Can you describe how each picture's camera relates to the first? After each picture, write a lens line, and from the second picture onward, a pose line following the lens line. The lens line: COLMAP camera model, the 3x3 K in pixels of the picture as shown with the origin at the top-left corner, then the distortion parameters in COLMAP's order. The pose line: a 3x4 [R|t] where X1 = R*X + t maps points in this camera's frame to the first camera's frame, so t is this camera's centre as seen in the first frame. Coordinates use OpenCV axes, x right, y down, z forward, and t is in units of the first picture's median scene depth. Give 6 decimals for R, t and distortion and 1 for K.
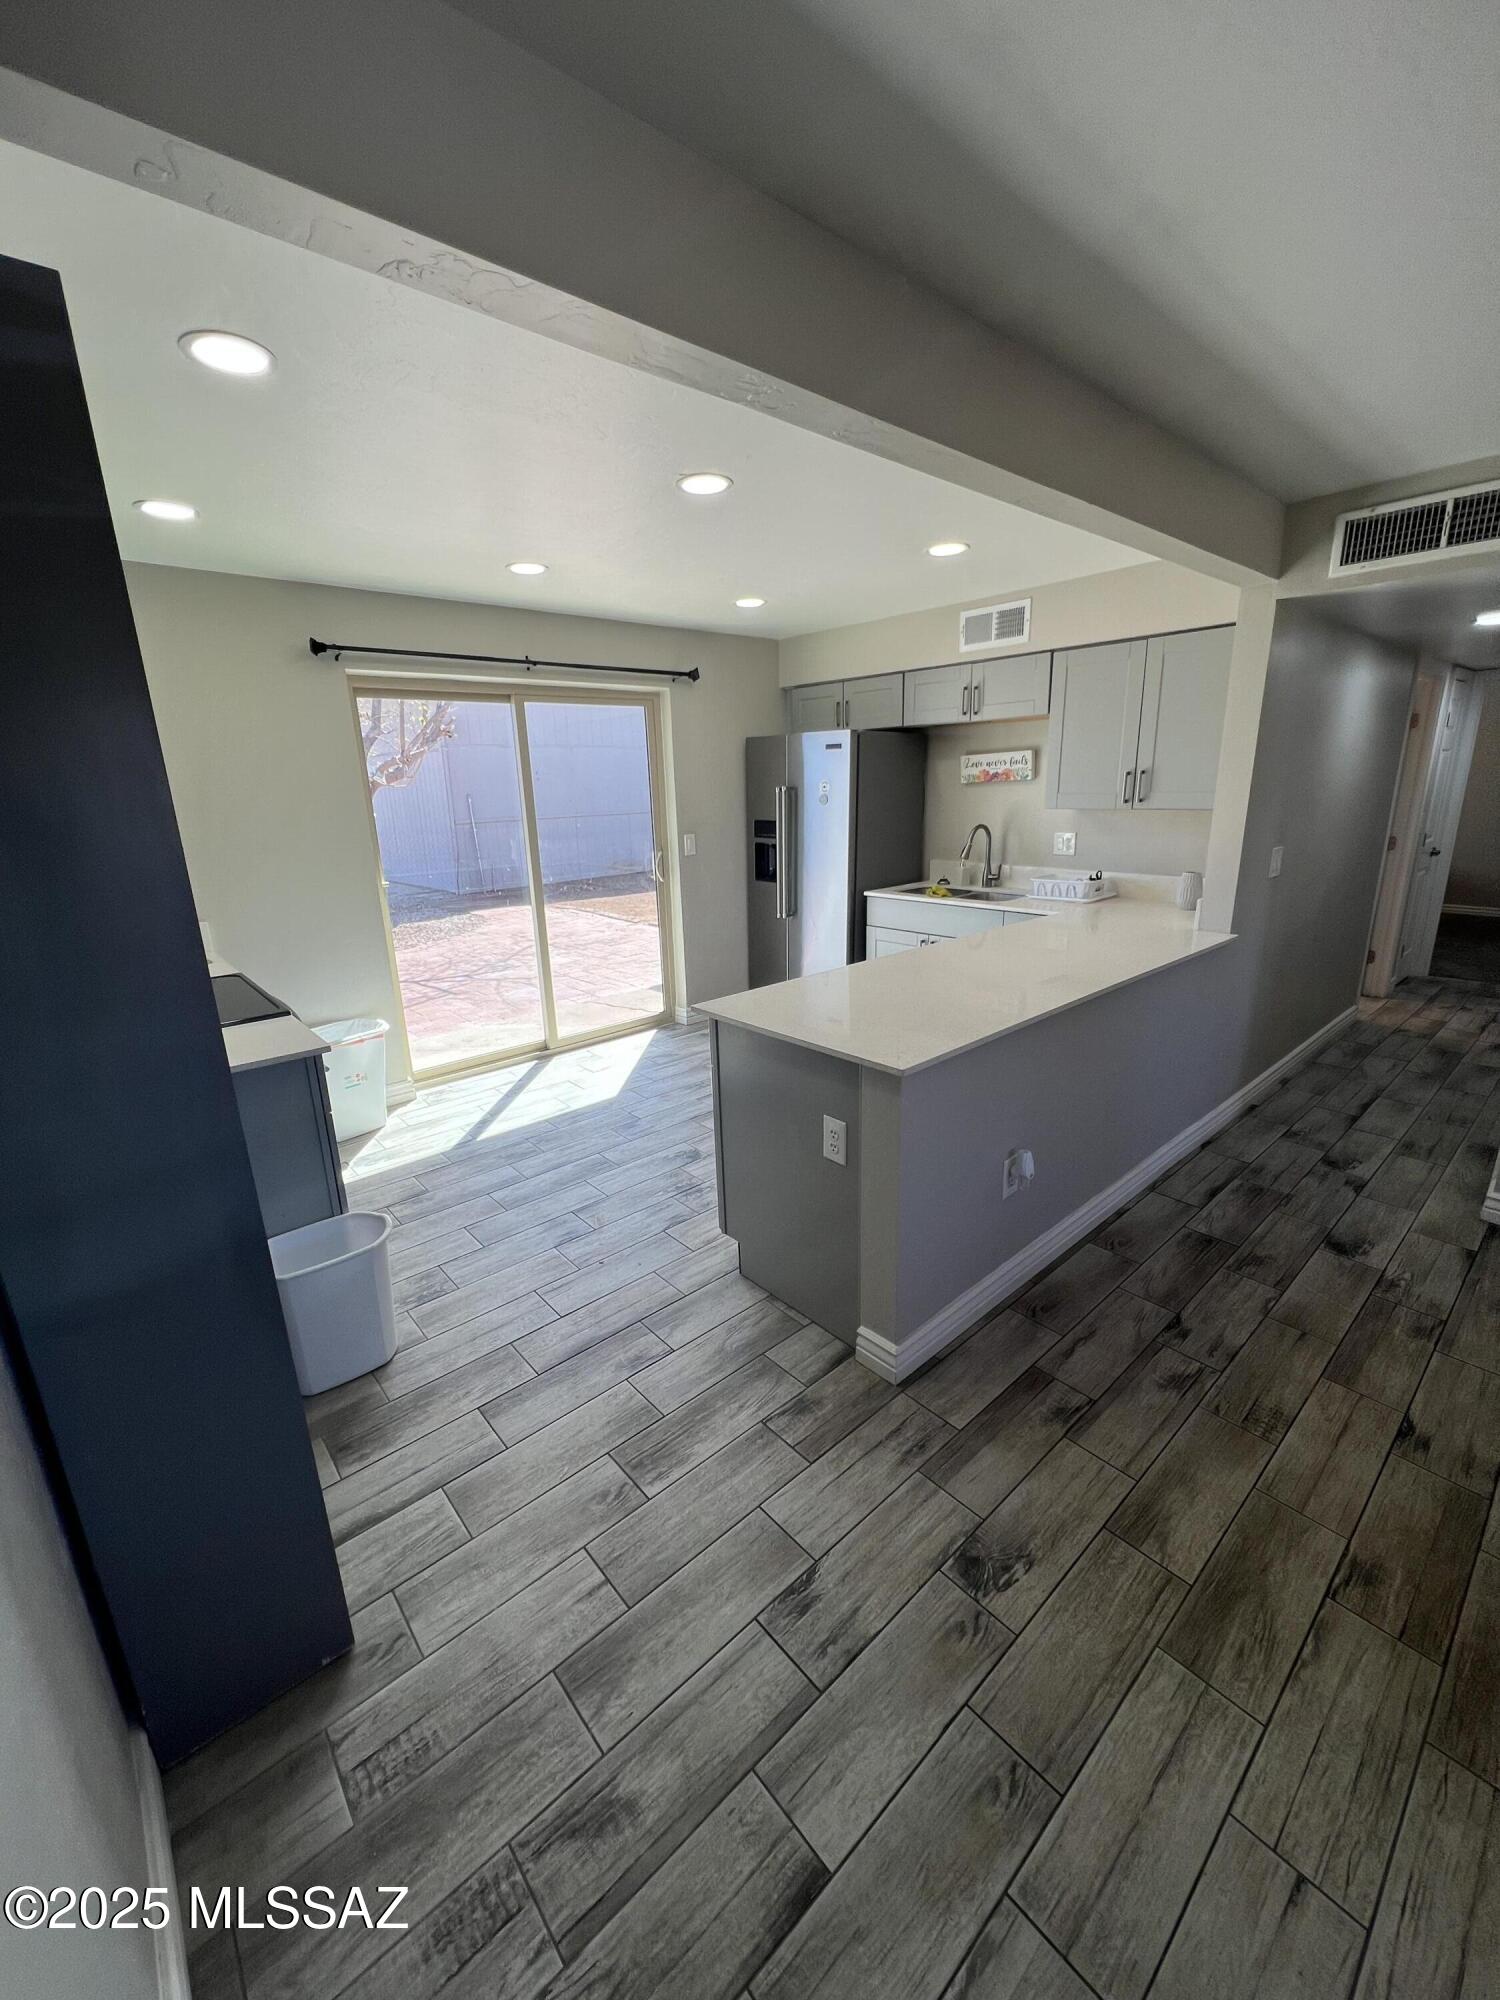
lens RADIAL K [[801.8, 0, 751.2], [0, 801.8, 999.6], [0, 0, 1]] dist [-0.002380, 0.000736]
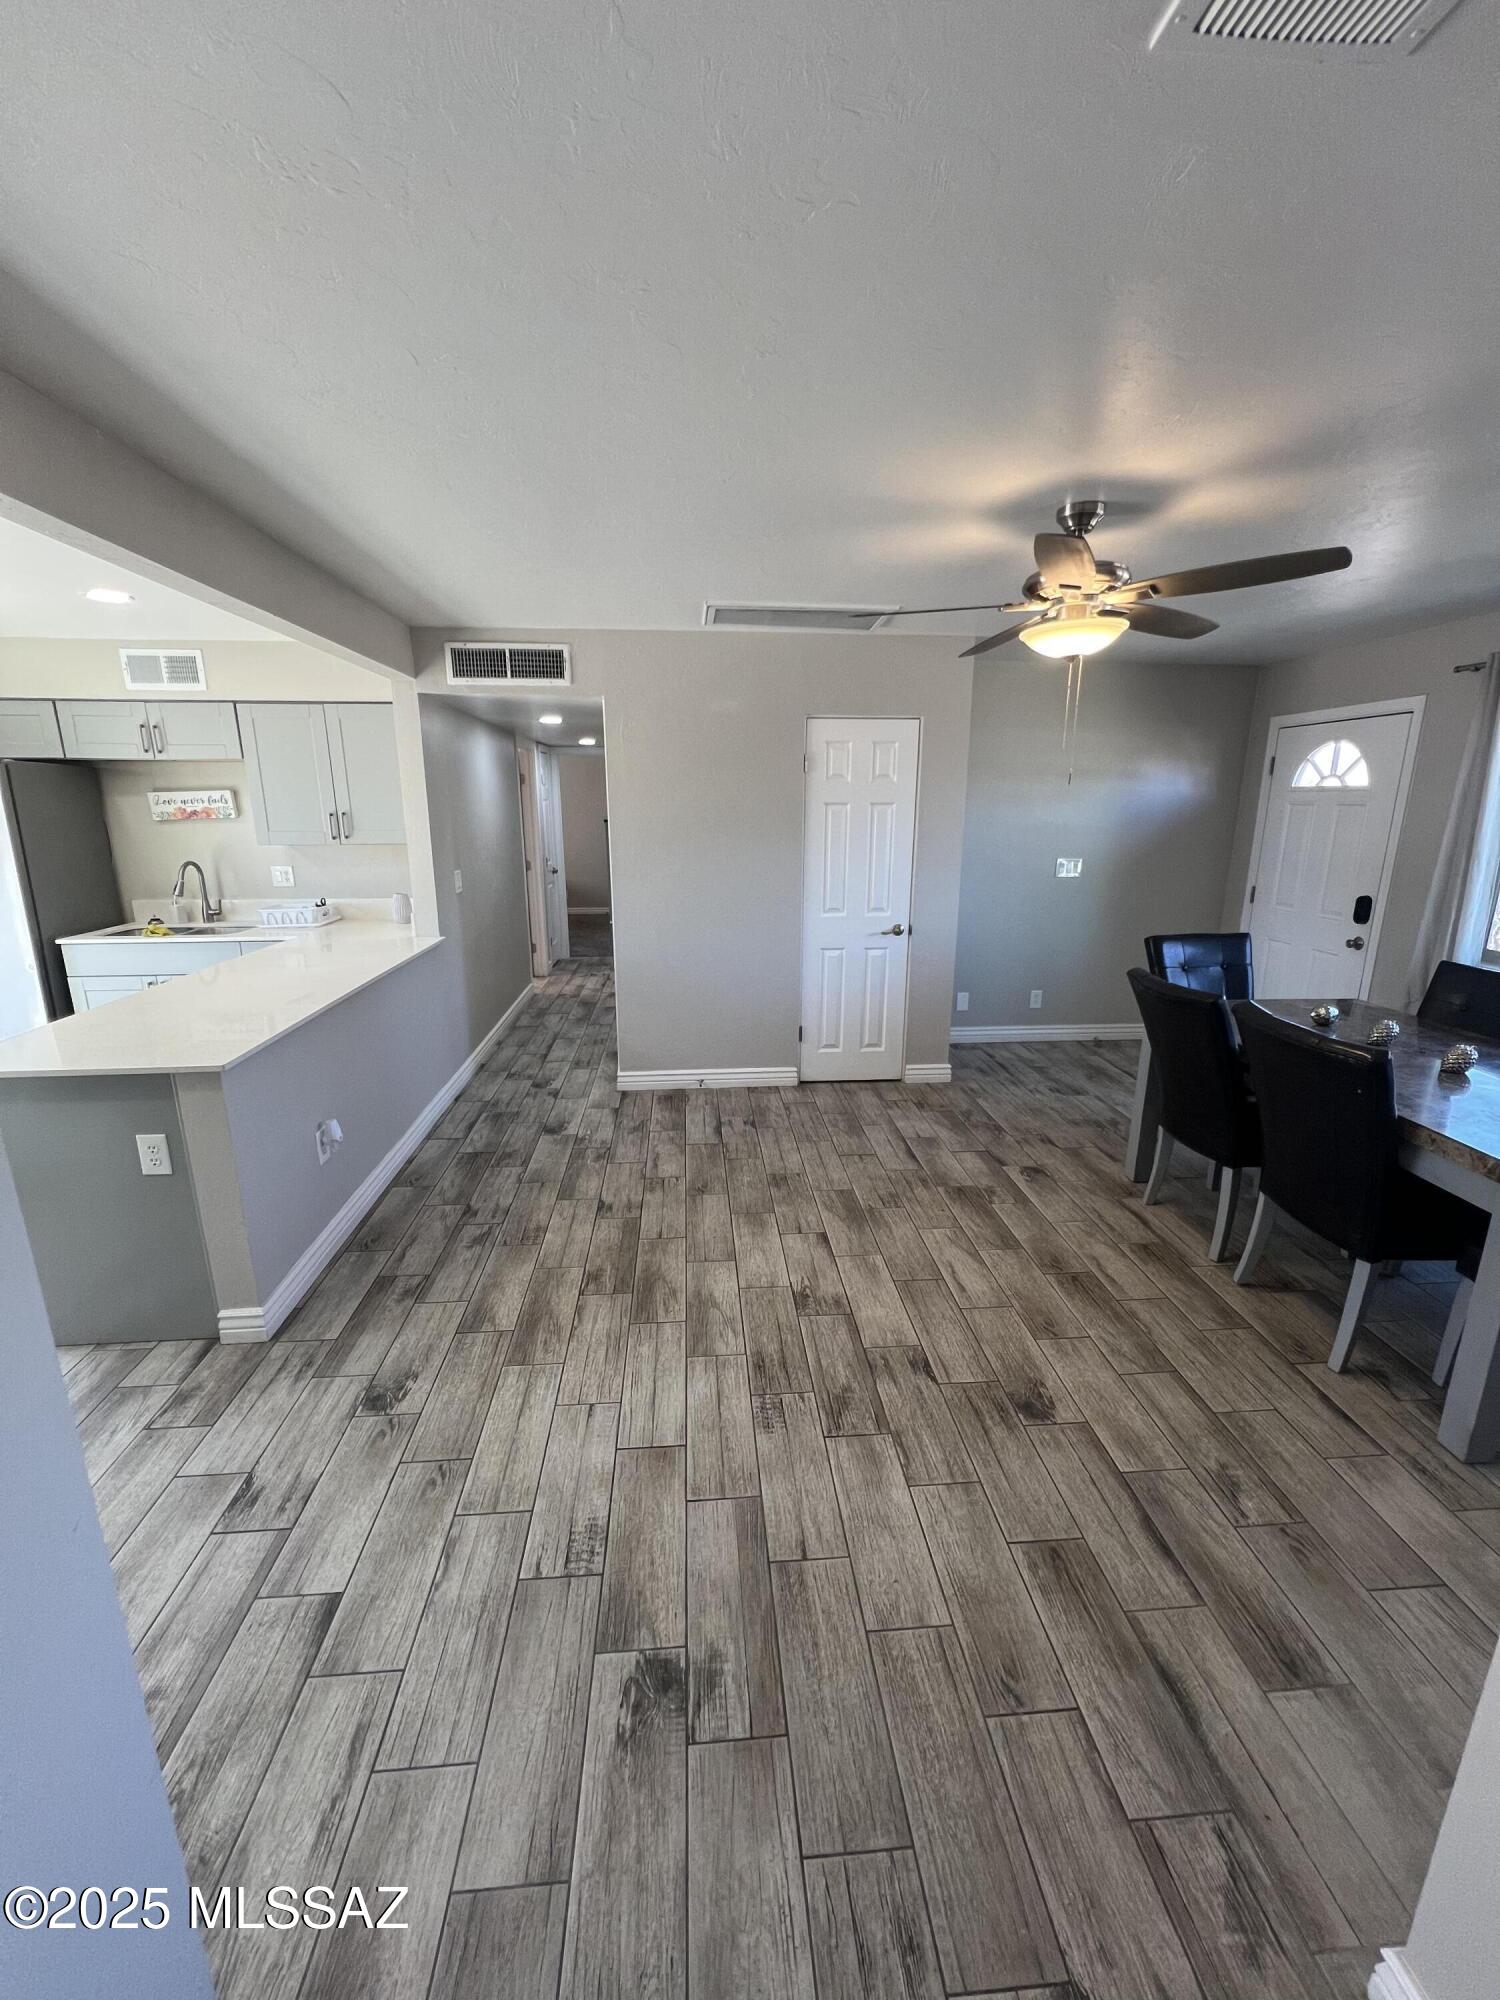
lens RADIAL K [[794.9, 0, 749.1], [0, 794.9, 1003.9], [0, 0, 1]] dist [-0.000851, -0.000130]
pose [[0.600229, -0.170460, 0.781453, -0.194275], [0.195149, 0.978710, 0.063595, 0.058734], [-0.775656, 0.114328, 0.620715, -0.276853]]
